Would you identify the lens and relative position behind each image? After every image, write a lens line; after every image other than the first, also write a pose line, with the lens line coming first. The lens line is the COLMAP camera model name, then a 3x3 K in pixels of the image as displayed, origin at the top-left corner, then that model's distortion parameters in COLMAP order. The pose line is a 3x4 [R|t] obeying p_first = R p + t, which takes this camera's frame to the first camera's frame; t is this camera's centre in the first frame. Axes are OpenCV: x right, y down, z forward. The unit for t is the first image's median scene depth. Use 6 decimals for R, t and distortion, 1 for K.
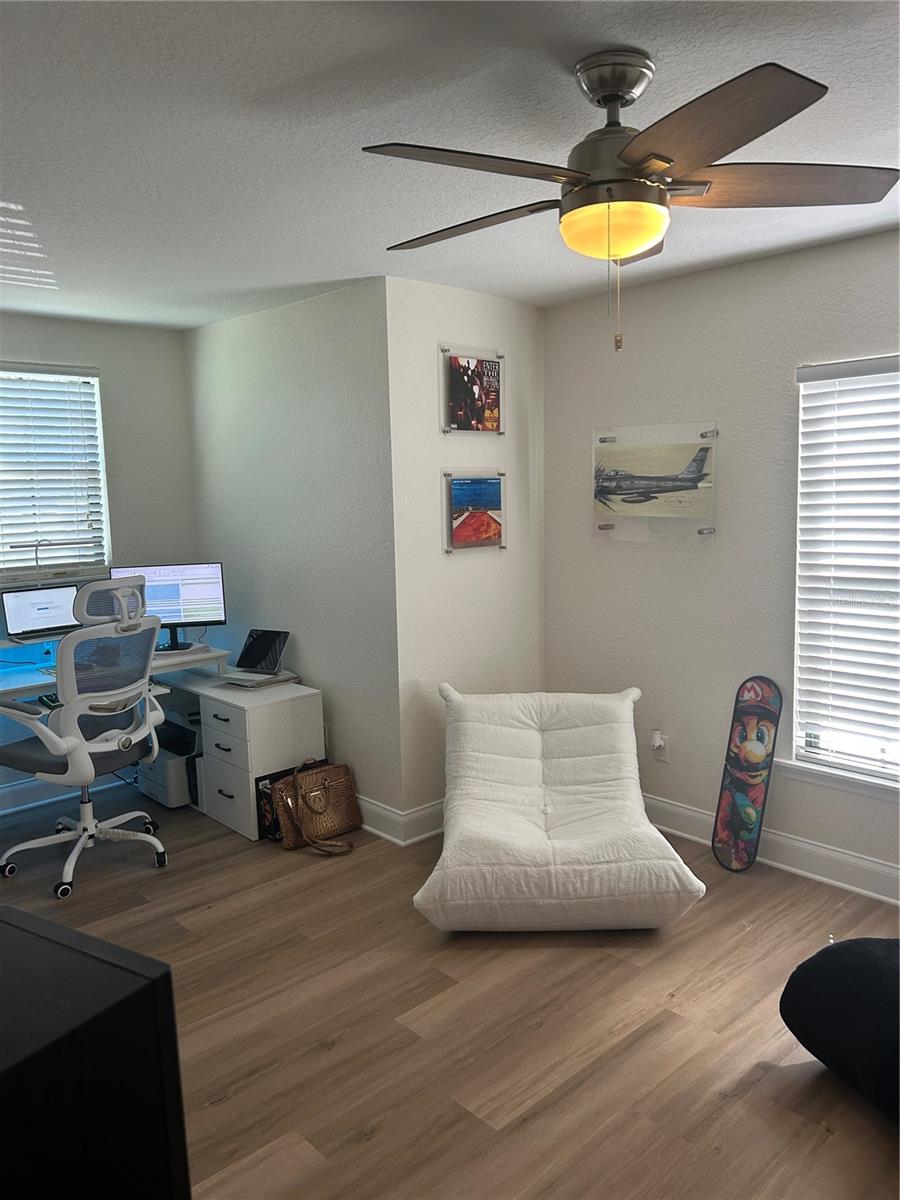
lens RADIAL K [[879.7, 0, 450.0], [0, 879.7, 600.0], [0, 0, 1]] dist [0.031146, -0.049703]
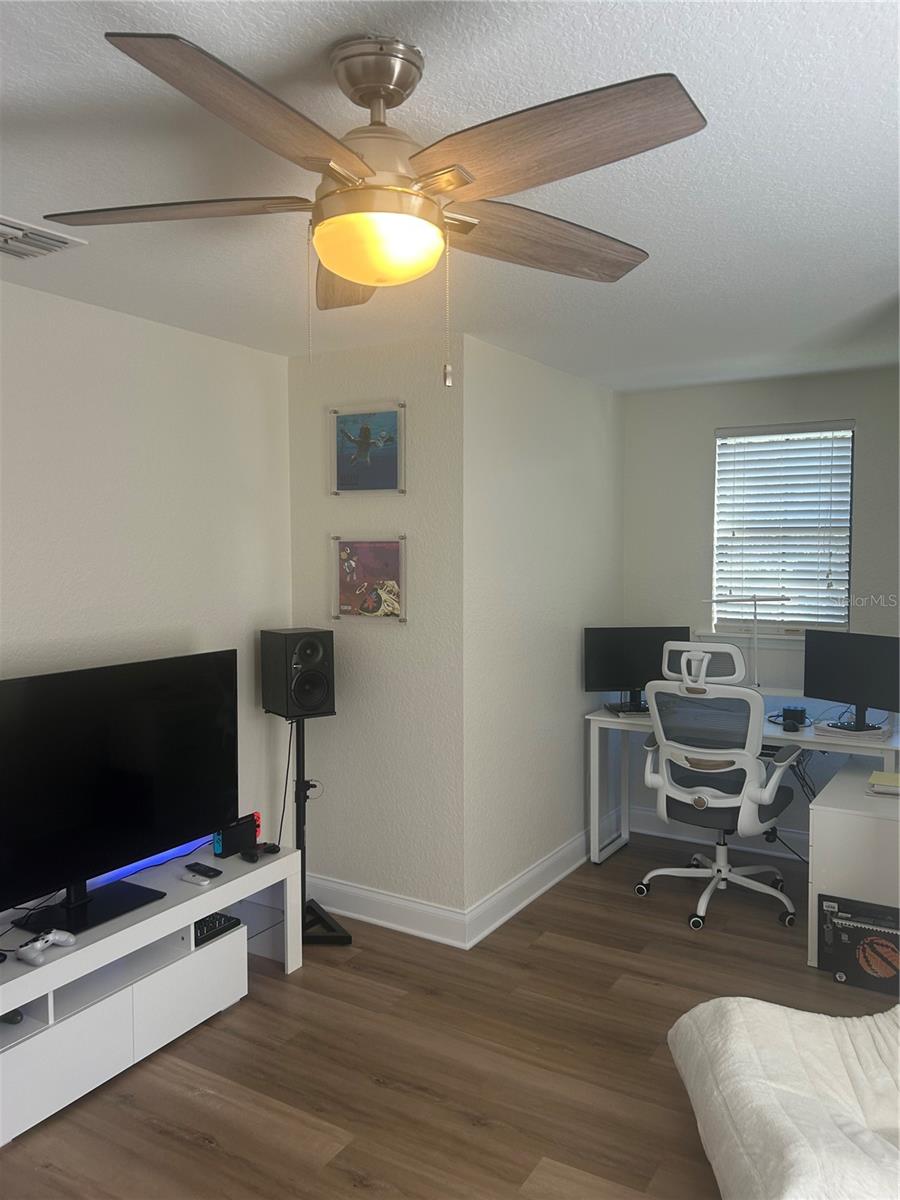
lens RADIAL K [[879.7, 0, 450.0], [0, 879.7, 600.0], [0, 0, 1]] dist [0.031146, -0.049703]
pose [[0.296551, 0.080072, -0.951654, 0.454556], [-0.139953, 0.989365, 0.039634, -0.057922], [0.944707, 0.121433, 0.304604, 0.382563]]
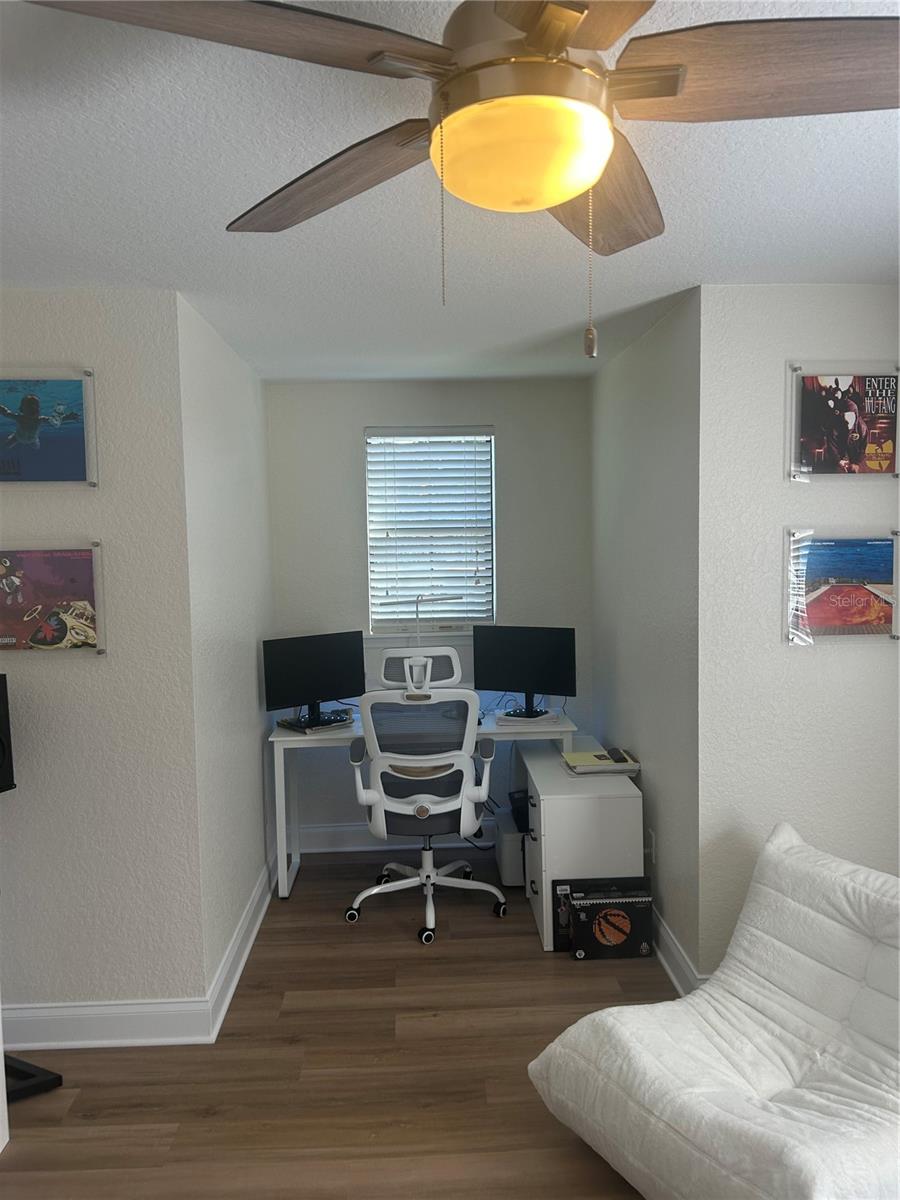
lens RADIAL K [[879.7, 0, 450.0], [0, 879.7, 600.0], [0, 0, 1]] dist [0.031146, -0.049703]
pose [[0.771385, 0.052686, -0.634184, 0.242384], [-0.088451, 0.995770, -0.024861, -0.042505], [0.630192, 0.075271, 0.772782, 0.243771]]
